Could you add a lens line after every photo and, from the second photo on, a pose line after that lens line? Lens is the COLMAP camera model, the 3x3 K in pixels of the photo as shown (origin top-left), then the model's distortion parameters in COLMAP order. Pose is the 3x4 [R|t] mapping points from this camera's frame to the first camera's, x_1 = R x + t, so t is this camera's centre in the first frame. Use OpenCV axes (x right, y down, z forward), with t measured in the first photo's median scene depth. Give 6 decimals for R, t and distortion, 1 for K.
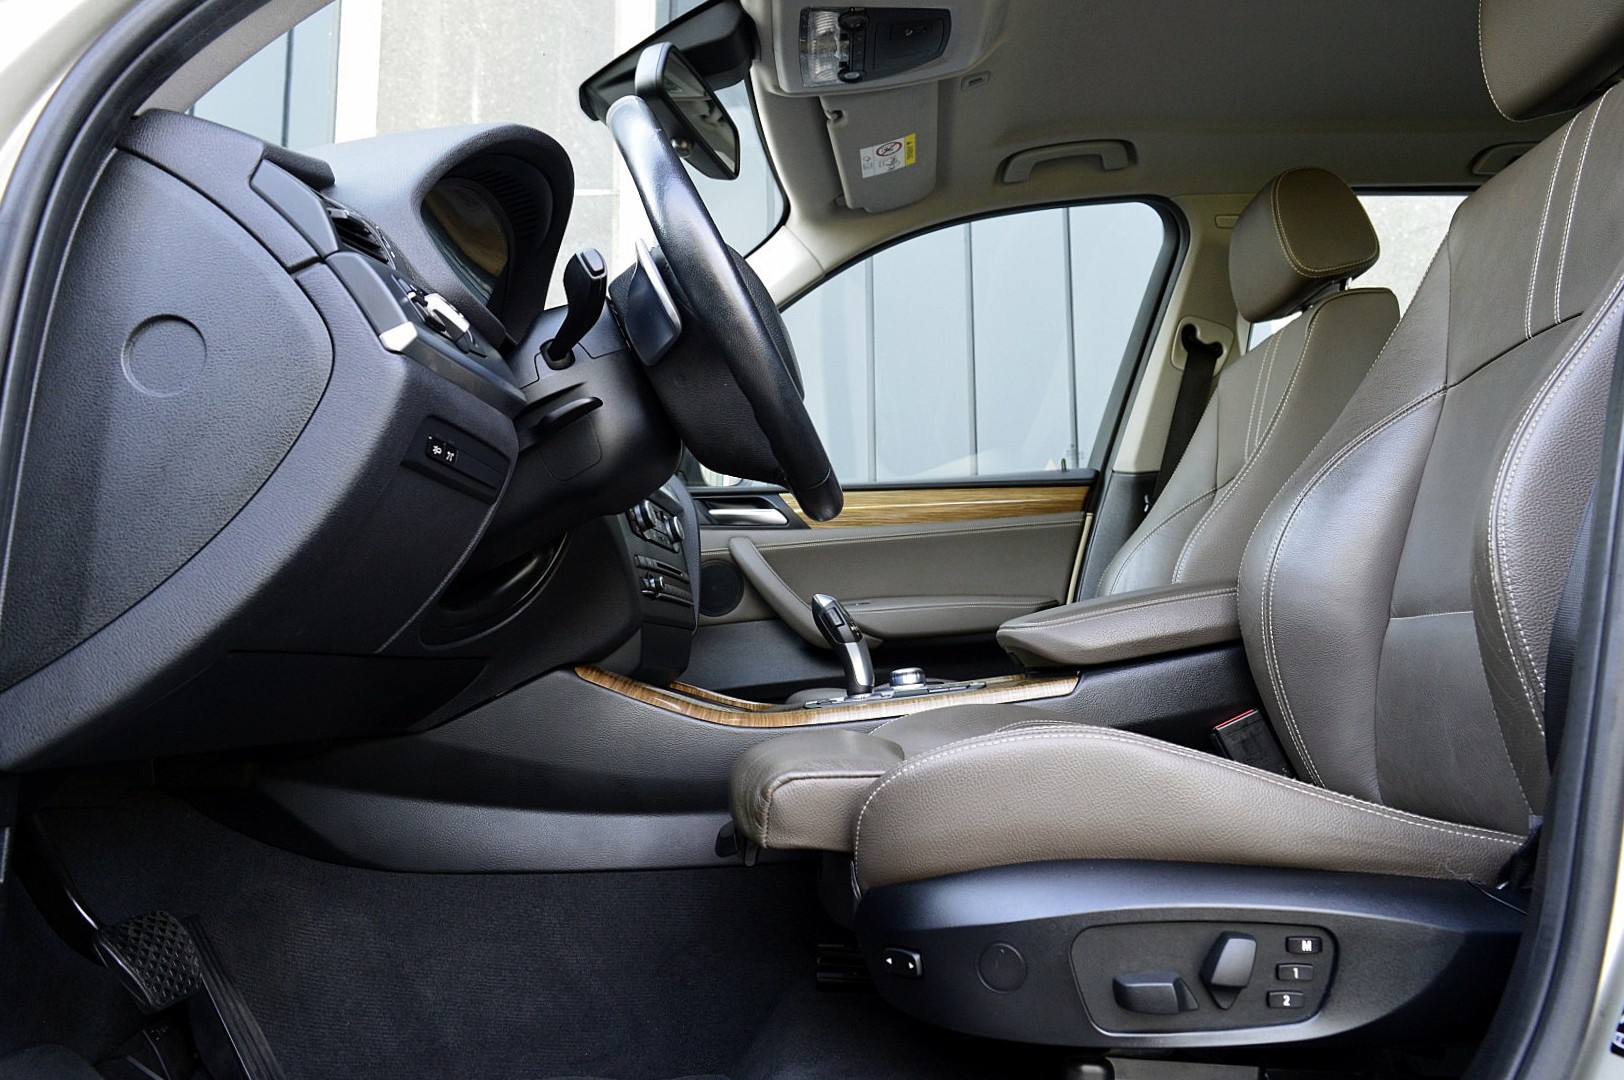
lens RADIAL K [[1272.5, 0, 804.5], [0, 1272.5, 529.7], [0, 0, 1]] dist [0.005221, -0.009037]
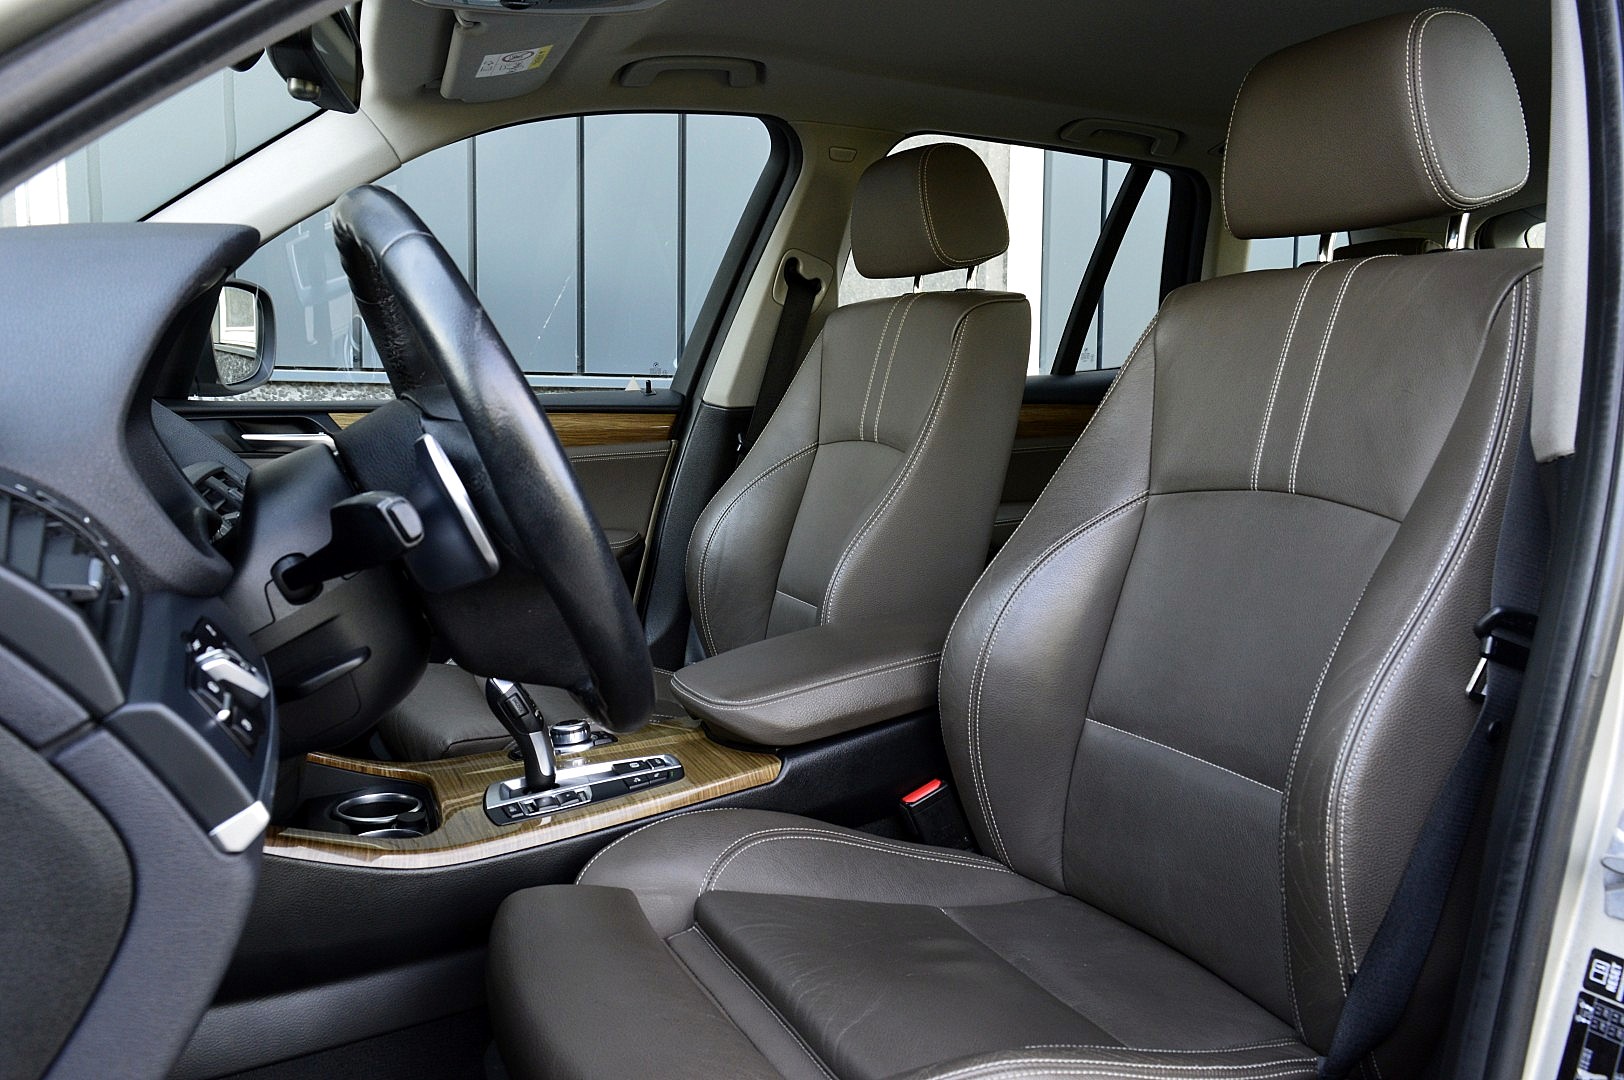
lens RADIAL K [[1272.5, 0, 808.1], [0, 1272.5, 546.3], [0, 0, 1]] dist [0.005221, -0.009037]
pose [[0.900607, -0.019140, 0.434214, -0.126460], [-0.074184, 0.977601, 0.196959, -0.163780], [-0.428258, -0.209594, 0.879014, 0.129496]]
